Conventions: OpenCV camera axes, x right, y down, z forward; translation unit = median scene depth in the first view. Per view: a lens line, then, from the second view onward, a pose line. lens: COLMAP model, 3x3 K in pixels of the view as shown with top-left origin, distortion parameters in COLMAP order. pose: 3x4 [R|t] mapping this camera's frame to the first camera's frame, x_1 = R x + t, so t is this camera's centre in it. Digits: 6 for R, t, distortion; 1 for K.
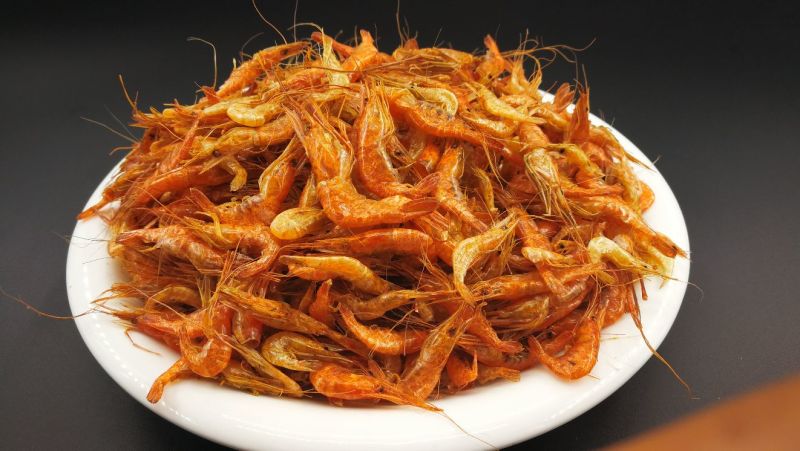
lens RADIAL K [[668.7, 0, 400.0], [0, 668.7, 225.5], [0, 0, 1]] dist [0.002314, 0.001911]
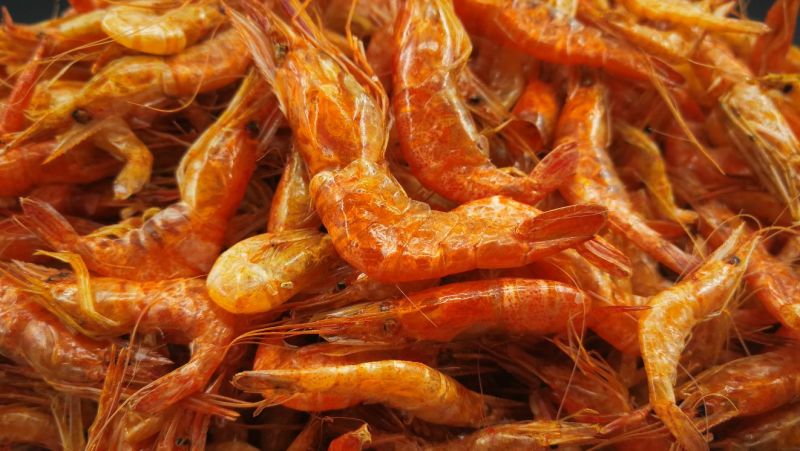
lens RADIAL K [[705.0, 0, 400.0], [0, 705.0, 225.5], [0, 0, 1]] dist [-0.099235, 0.134149]
pose [[0.997380, -0.042057, 0.058862, -0.093895], [0.038265, 0.997208, 0.064124, -0.057932], [-0.061395, -0.061704, 0.996204, 0.538706]]
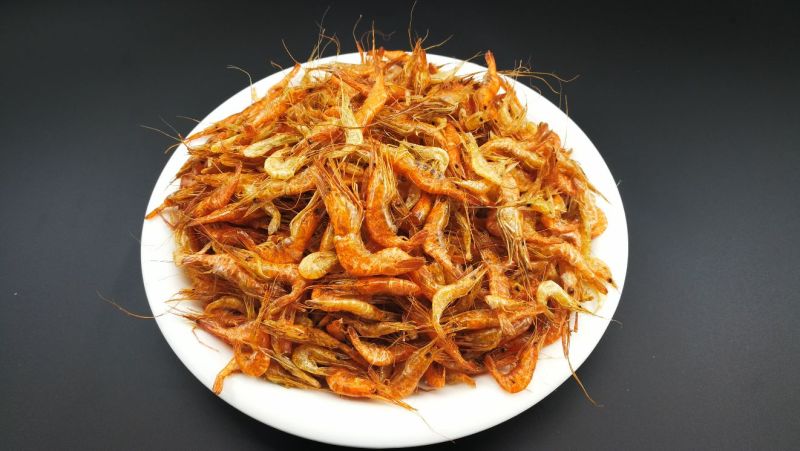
lens RADIAL K [[668.7, 0, 400.0], [0, 668.7, 225.5], [0, 0, 1]] dist [0.002314, 0.001911]
pose [[0.998412, 0.051679, -0.022423, 0.033529], [-0.044637, 0.968559, 0.244747, -0.408687], [0.034367, -0.243358, 0.969328, -0.263532]]
